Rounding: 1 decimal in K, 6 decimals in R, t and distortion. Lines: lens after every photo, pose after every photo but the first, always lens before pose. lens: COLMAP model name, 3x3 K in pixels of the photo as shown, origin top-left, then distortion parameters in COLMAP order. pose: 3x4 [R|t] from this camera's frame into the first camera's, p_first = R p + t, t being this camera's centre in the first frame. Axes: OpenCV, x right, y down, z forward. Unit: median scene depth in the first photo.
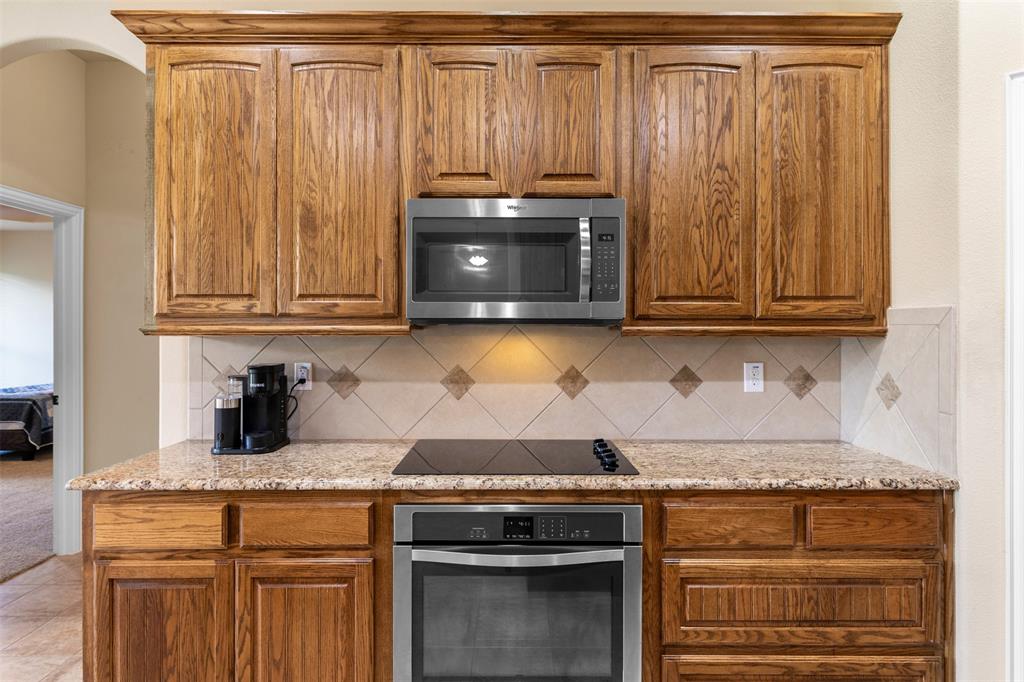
lens RADIAL K [[580.9, 0, 513.6], [0, 580.9, 326.4], [0, 0, 1]] dist [0.006198, -0.001486]
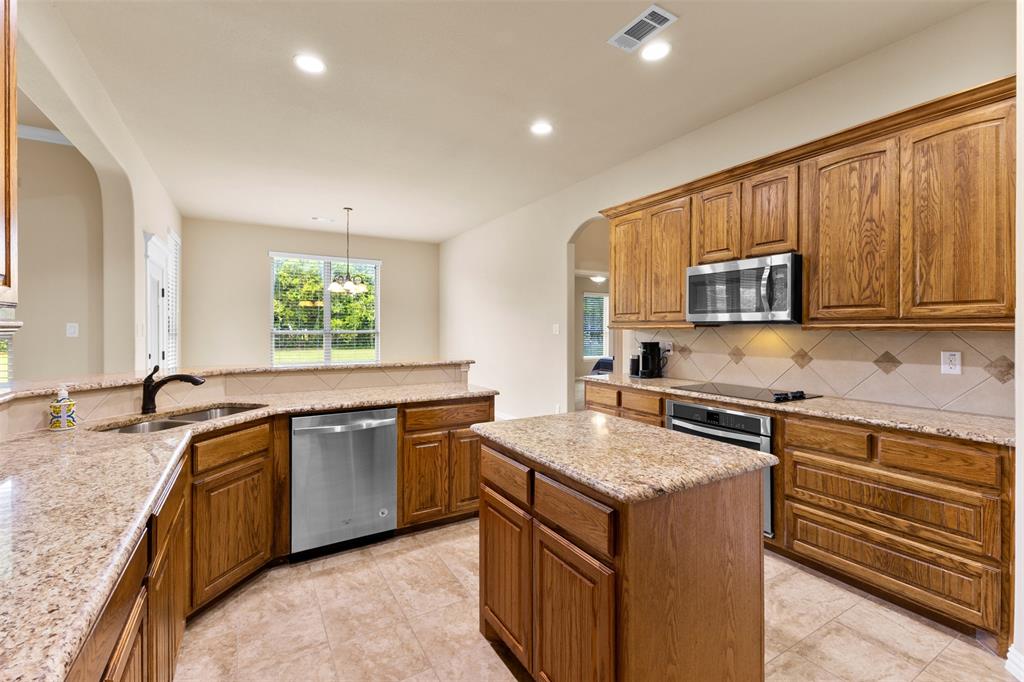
lens RADIAL K [[444.2, 0, 518.0], [0, 444.2, 331.3], [0, 0, 1]] dist [0.011037, -0.002361]
pose [[0.517832, 0.005422, -0.855465, 0.888259], [0.002500, 0.999966, 0.007851, 0.007432], [0.855479, -0.006204, 0.517801, -0.406876]]
